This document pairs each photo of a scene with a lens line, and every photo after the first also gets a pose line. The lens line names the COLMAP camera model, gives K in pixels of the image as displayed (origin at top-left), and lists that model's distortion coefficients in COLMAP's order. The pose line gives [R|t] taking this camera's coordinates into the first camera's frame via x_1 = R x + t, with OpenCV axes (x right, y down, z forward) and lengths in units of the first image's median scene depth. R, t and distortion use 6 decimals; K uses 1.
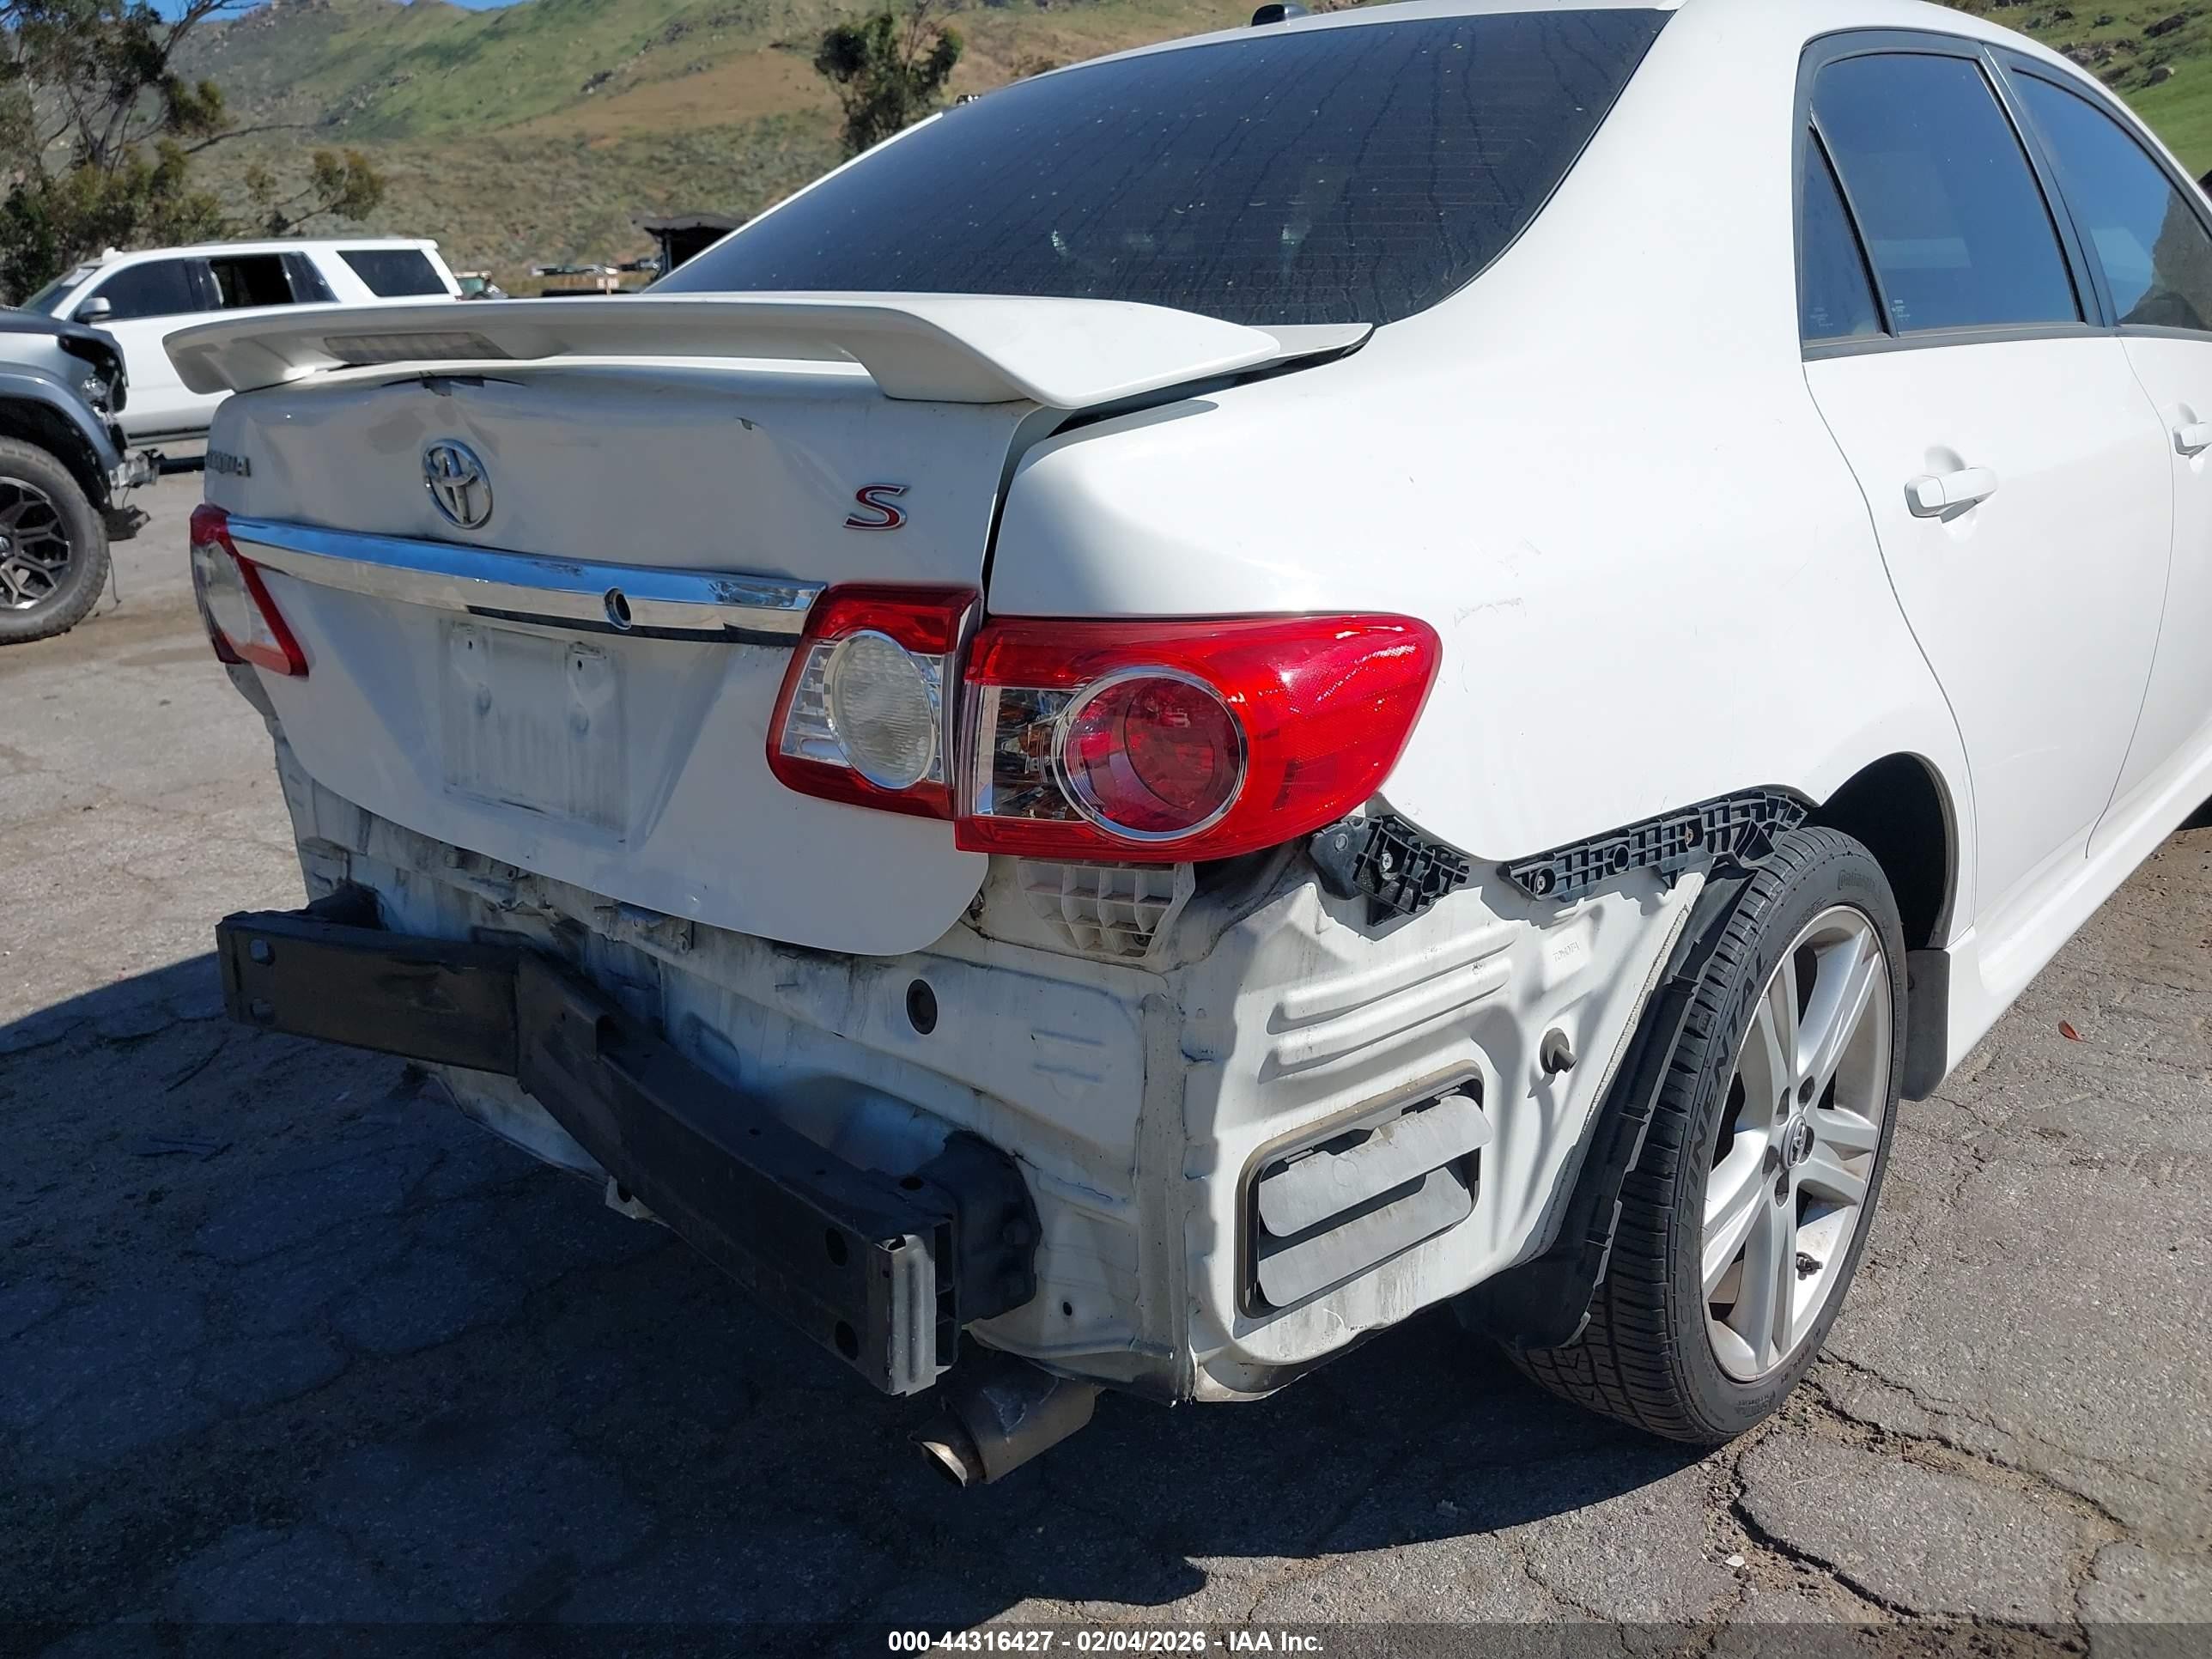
lens RADIAL K [[1761.9, 0, 1086.4], [0, 1761.9, 846.1], [0, 0, 1]] dist [0.007505, -0.017781]
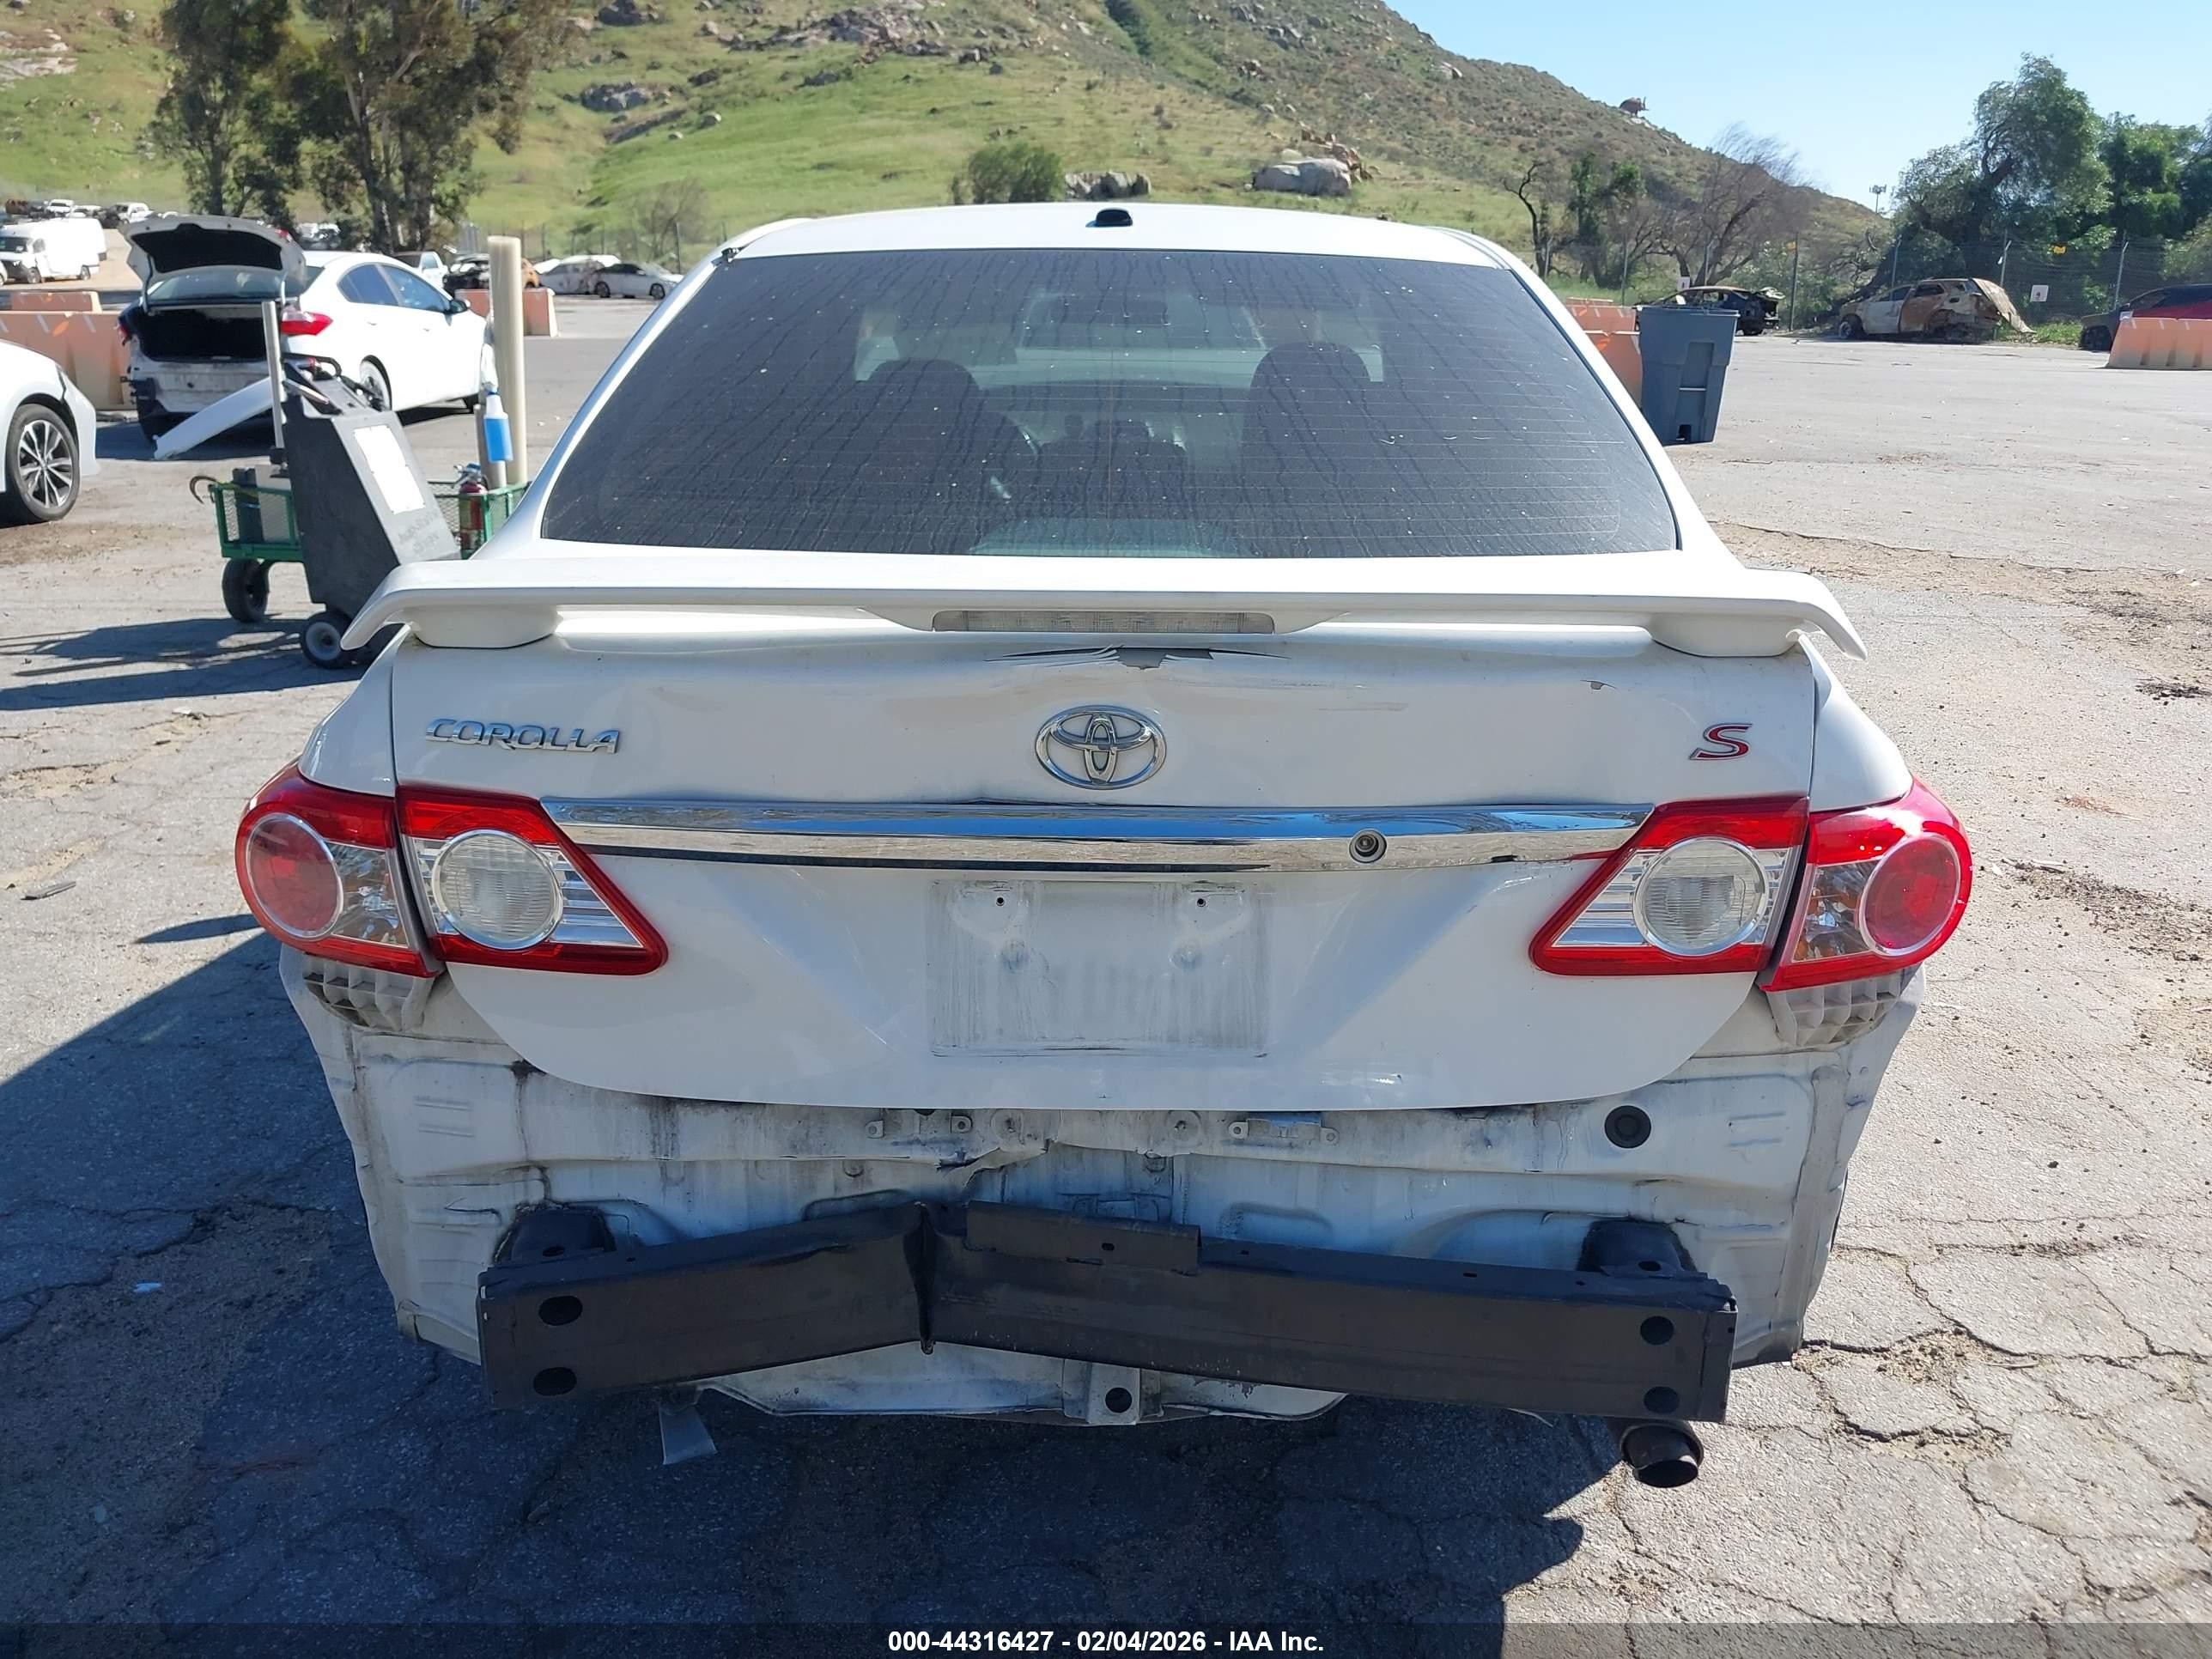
lens RADIAL K [[1761.9, 0, 1086.8], [0, 1761.9, 848.2], [0, 0, 1]] dist [0.007505, -0.017781]
pose [[0.741758, -0.161594, 0.650909, -0.952859], [0.160945, 0.985068, 0.061144, -0.197348], [-0.651070, 0.059407, 0.756689, 0.246342]]
